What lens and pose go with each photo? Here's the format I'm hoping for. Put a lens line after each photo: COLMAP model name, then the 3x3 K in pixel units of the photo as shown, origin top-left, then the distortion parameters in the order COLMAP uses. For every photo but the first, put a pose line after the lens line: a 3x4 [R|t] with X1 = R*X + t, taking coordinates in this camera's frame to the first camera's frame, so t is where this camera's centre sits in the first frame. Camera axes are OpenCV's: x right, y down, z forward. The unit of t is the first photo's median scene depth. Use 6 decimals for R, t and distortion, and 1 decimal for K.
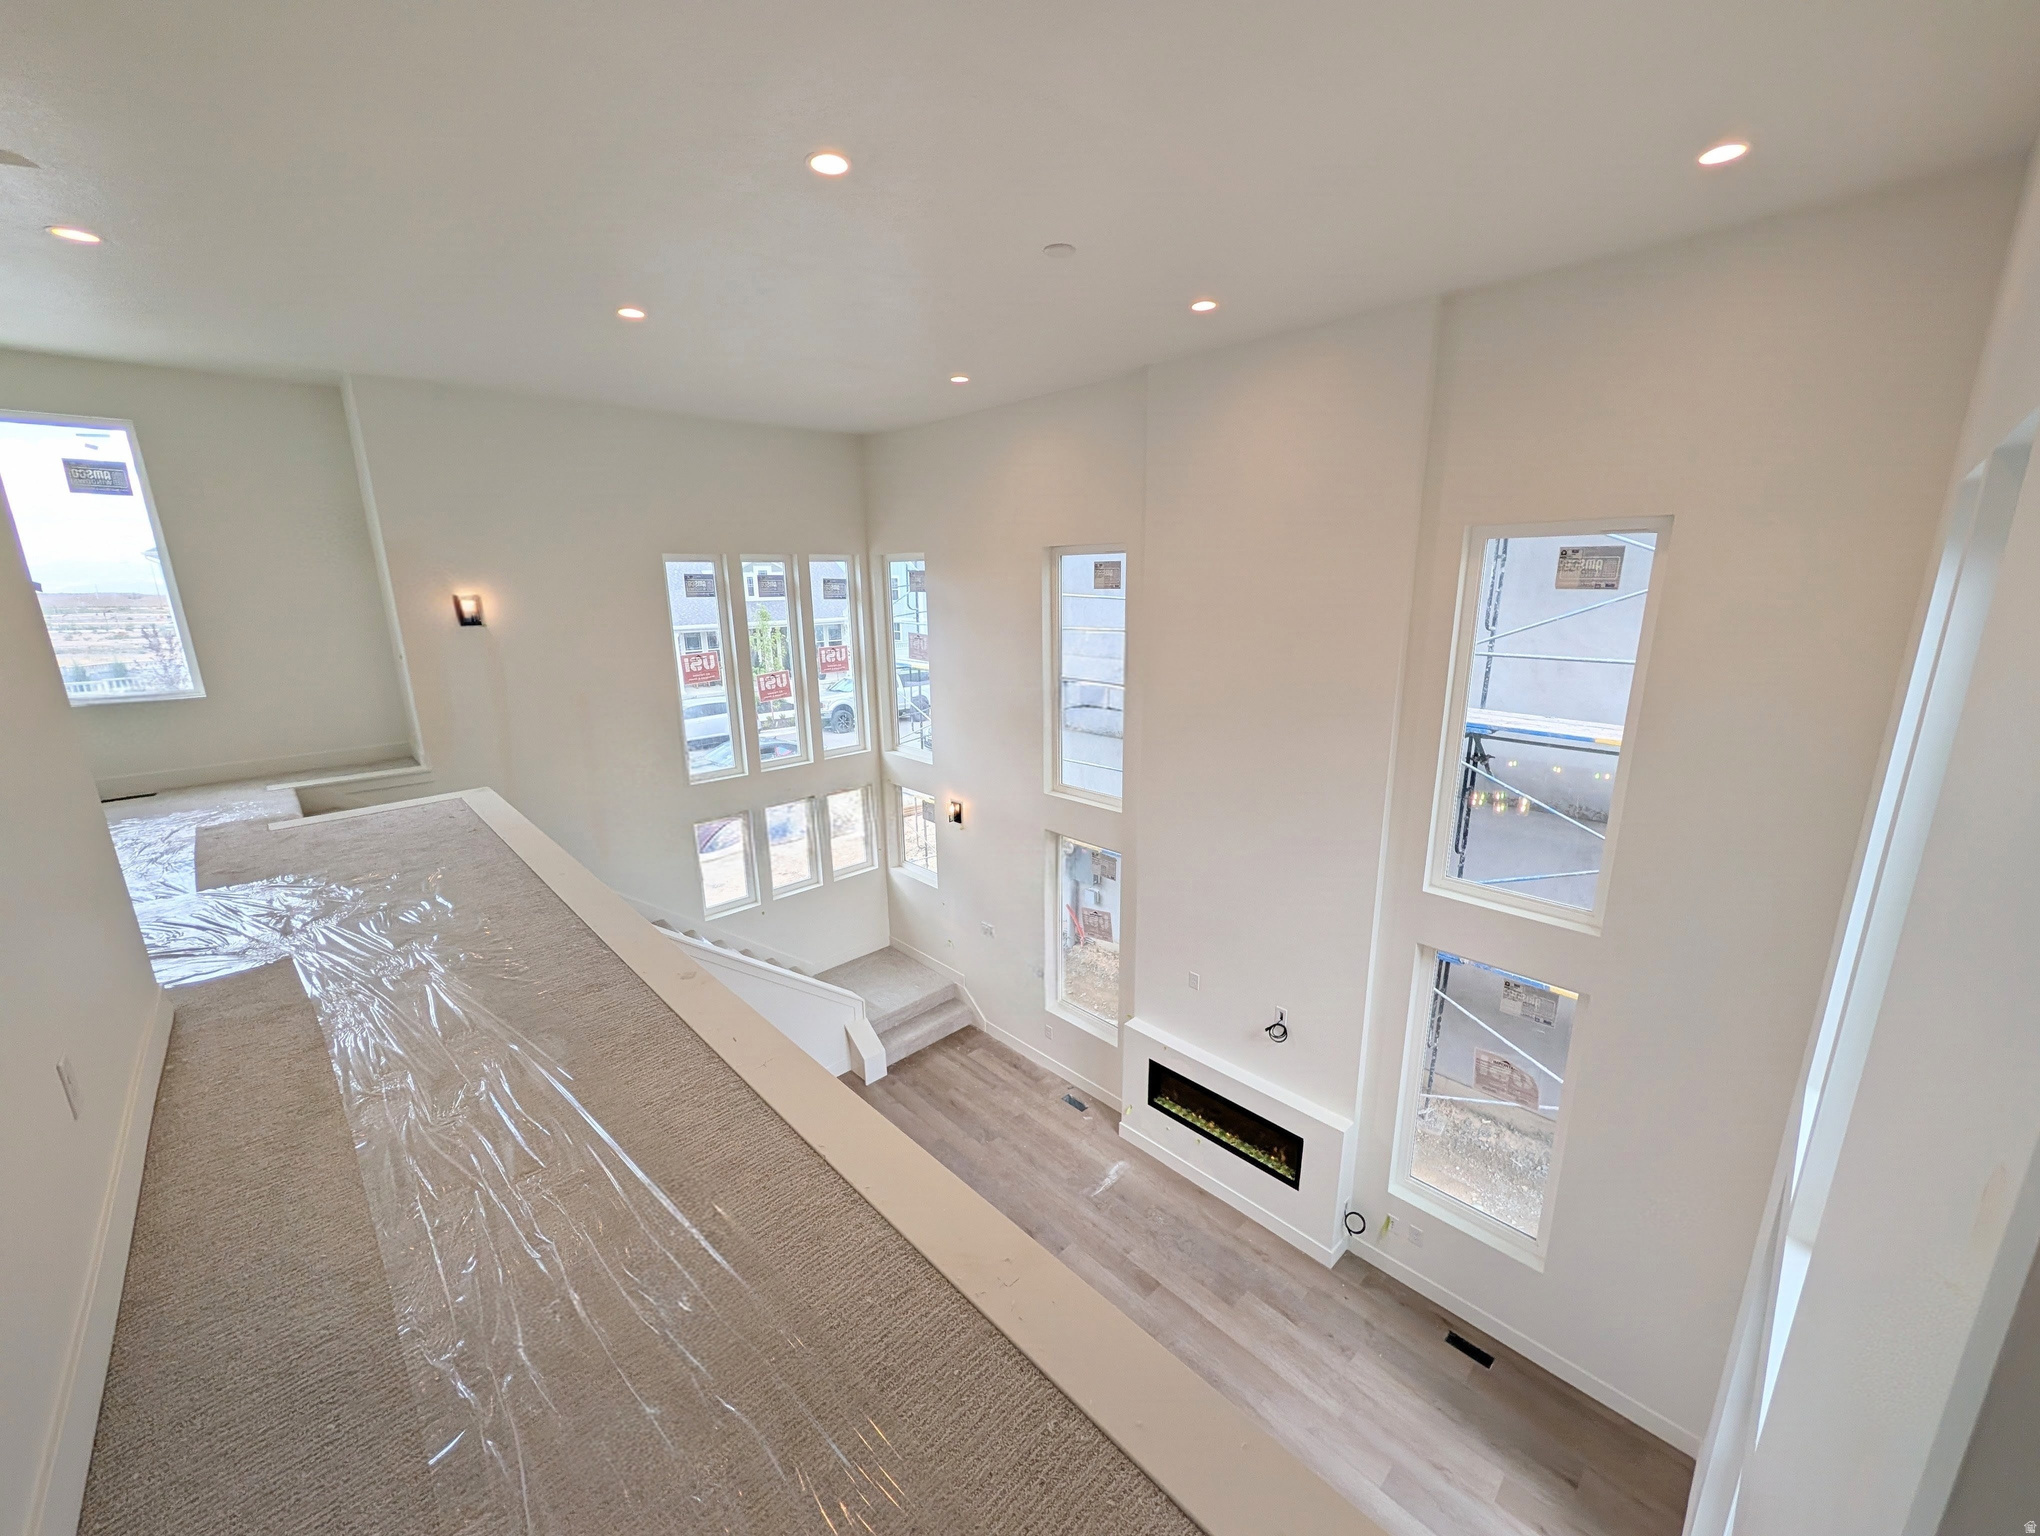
lens RADIAL K [[792.4, 0, 1020.0], [0, 792.4, 768.0], [0, 0, 1]] dist [0.000267, -0.000173]
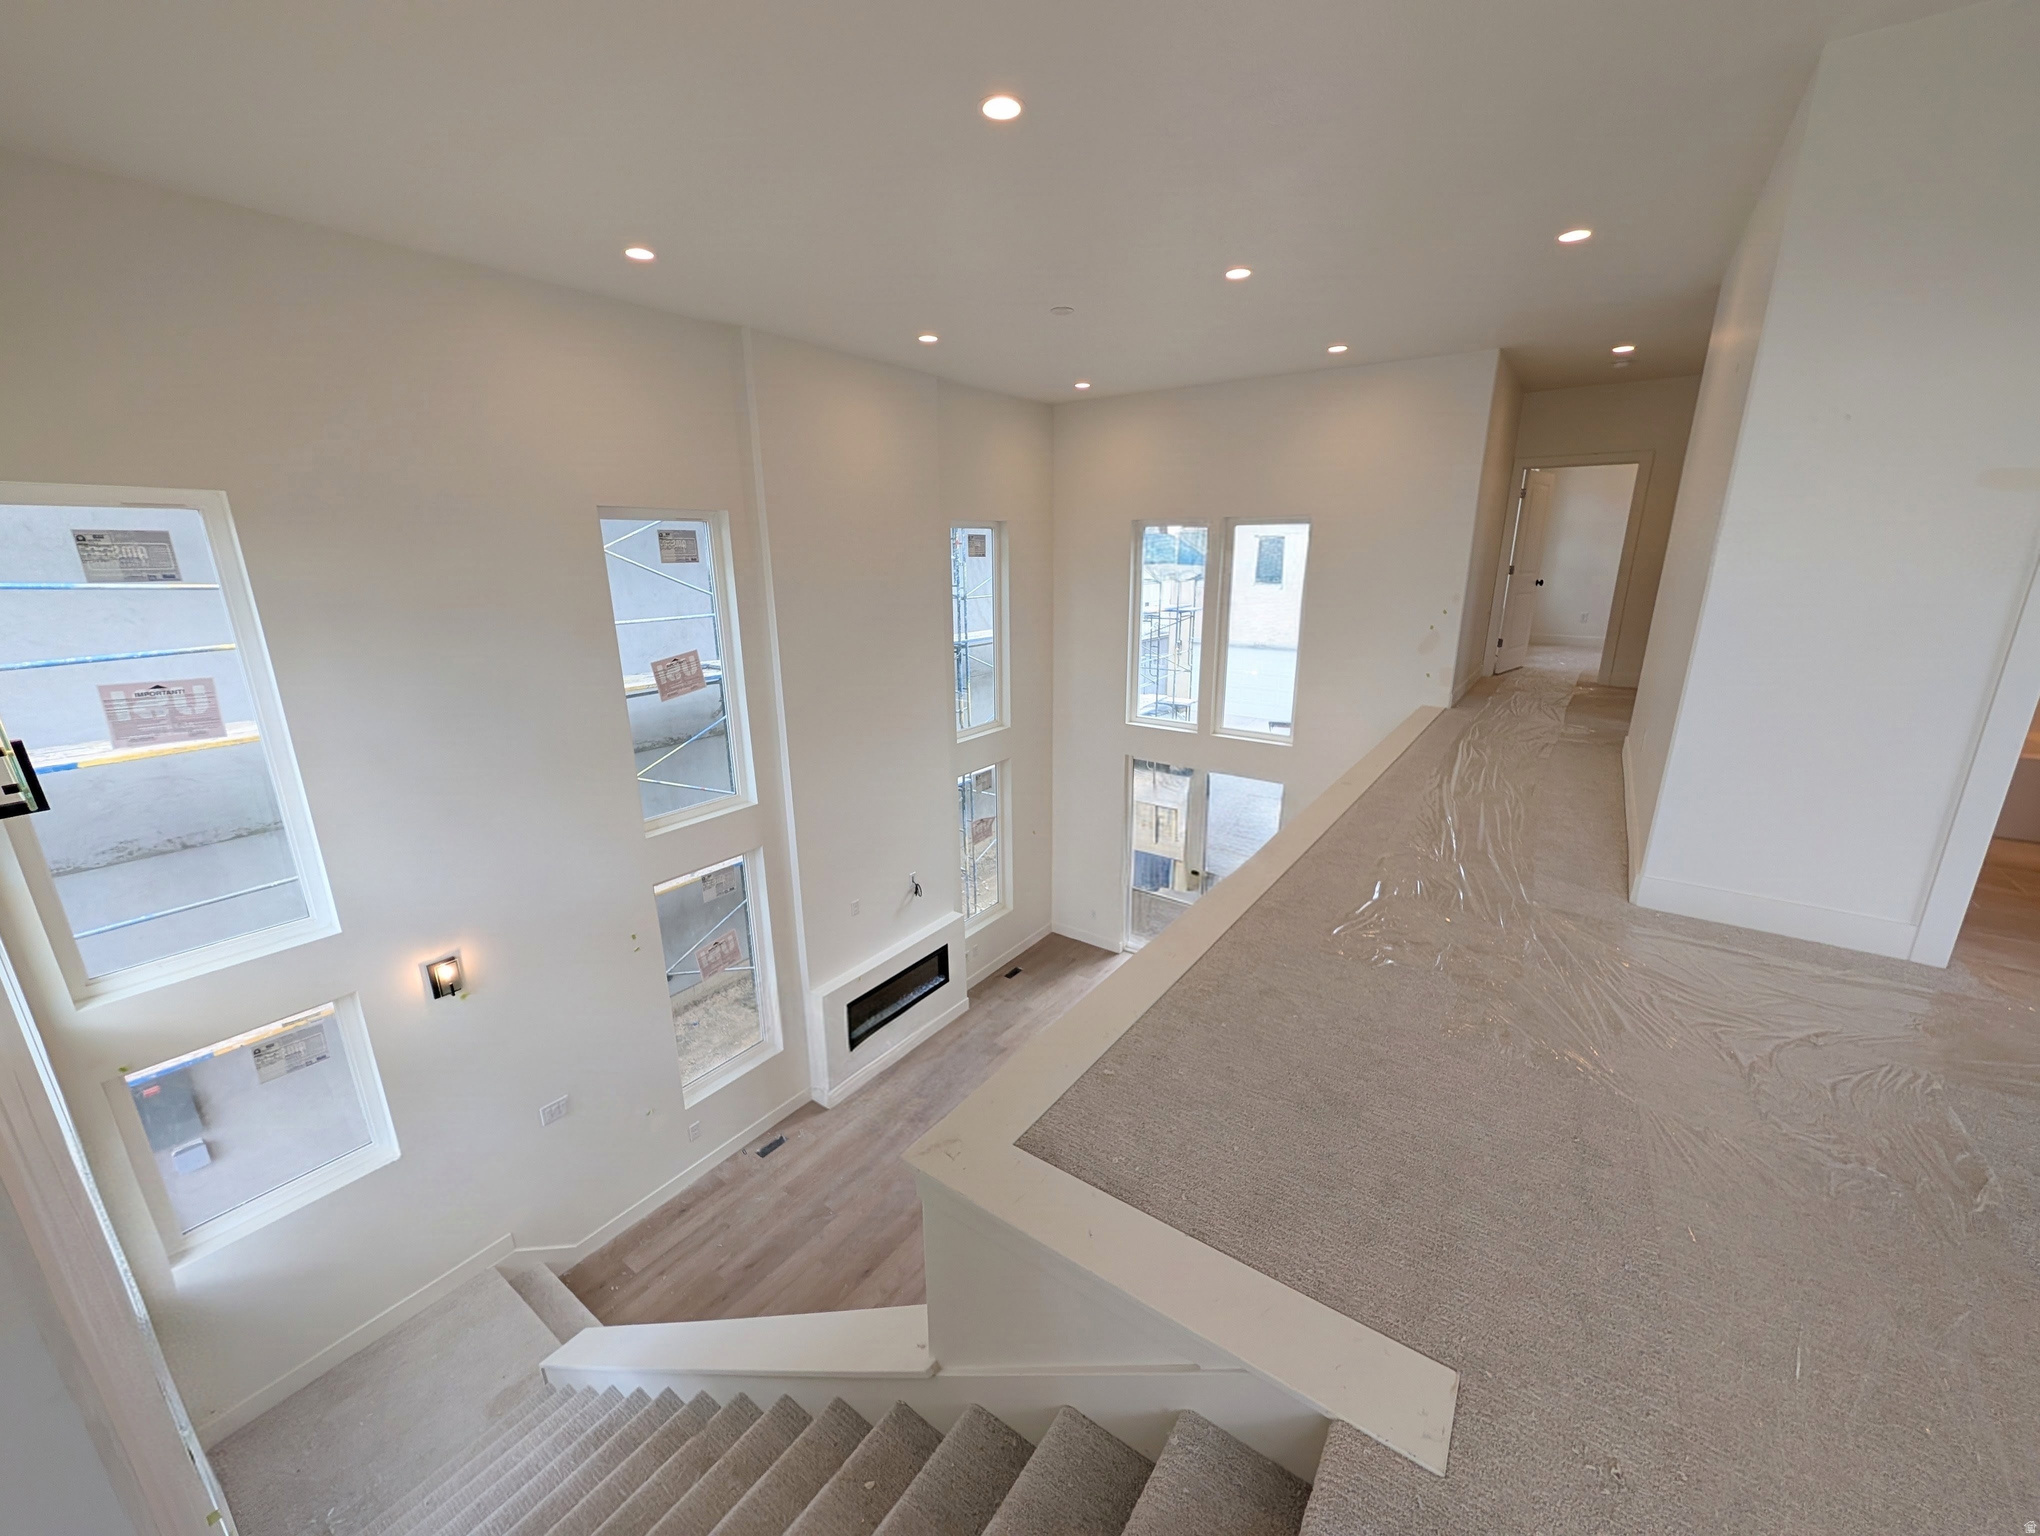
lens RADIAL K [[785.5, 0, 1052.2], [0, 785.5, 760.1], [0, 0, 1]] dist [-0.029411, 0.000427]
pose [[-0.219518, -0.241068, 0.945356, -0.796491], [0.232725, 0.928079, 0.290703, -0.175775], [-0.947444, 0.283822, -0.147628, 0.788156]]
